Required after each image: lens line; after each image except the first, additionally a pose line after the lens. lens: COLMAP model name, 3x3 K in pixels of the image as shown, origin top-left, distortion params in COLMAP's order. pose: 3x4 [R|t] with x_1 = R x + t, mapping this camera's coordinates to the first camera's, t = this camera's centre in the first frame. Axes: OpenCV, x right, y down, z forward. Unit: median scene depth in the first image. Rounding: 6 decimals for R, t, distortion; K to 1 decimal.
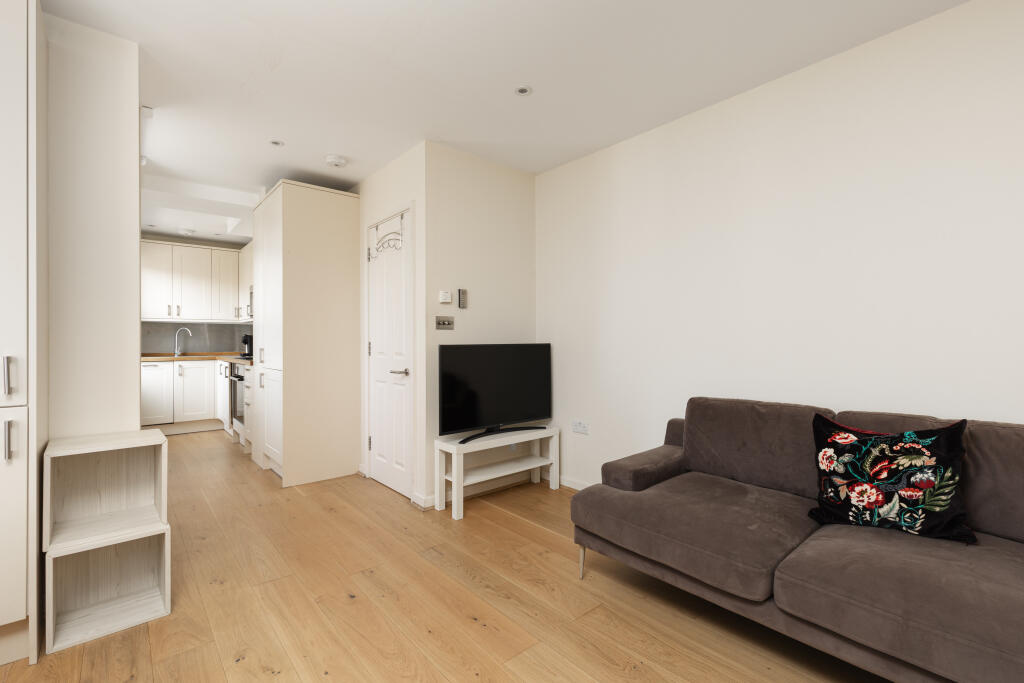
lens RADIAL K [[451.0, 0, 506.1], [0, 451.0, 342.5], [0, 0, 1]] dist [0.003569, -0.000052]
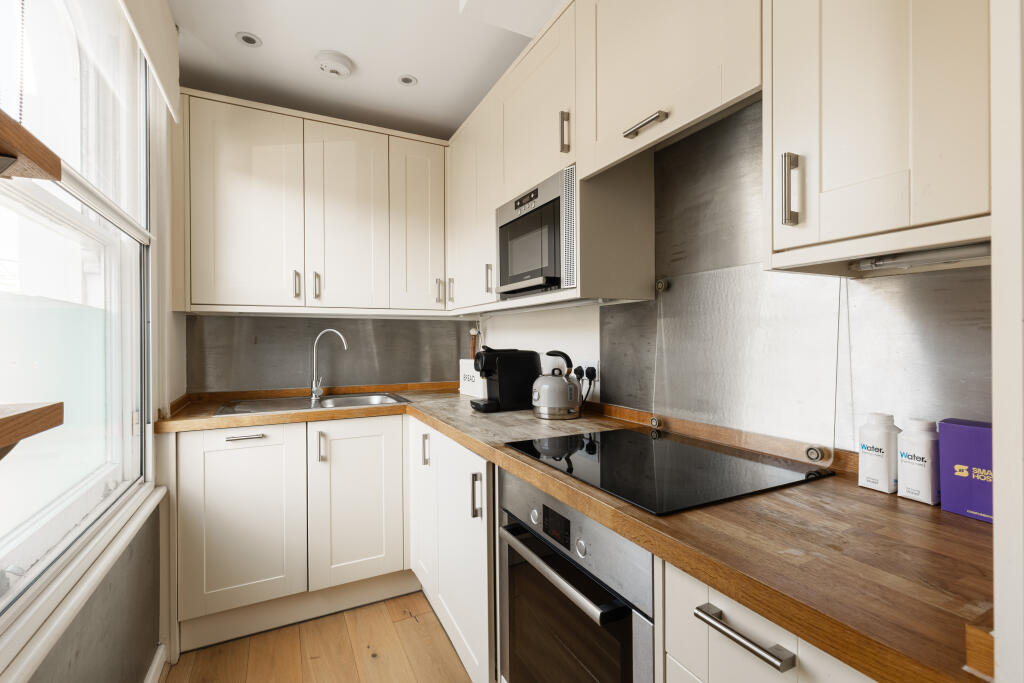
lens RADIAL K [[451.0, 0, 512.3], [0, 451.0, 337.6], [0, 0, 1]] dist [0.003569, -0.000052]
pose [[0.974543, -0.008240, -0.224047, -0.474267], [0.006759, 0.999950, -0.007378, -0.021681], [0.224097, 0.005676, 0.974550, 0.657729]]
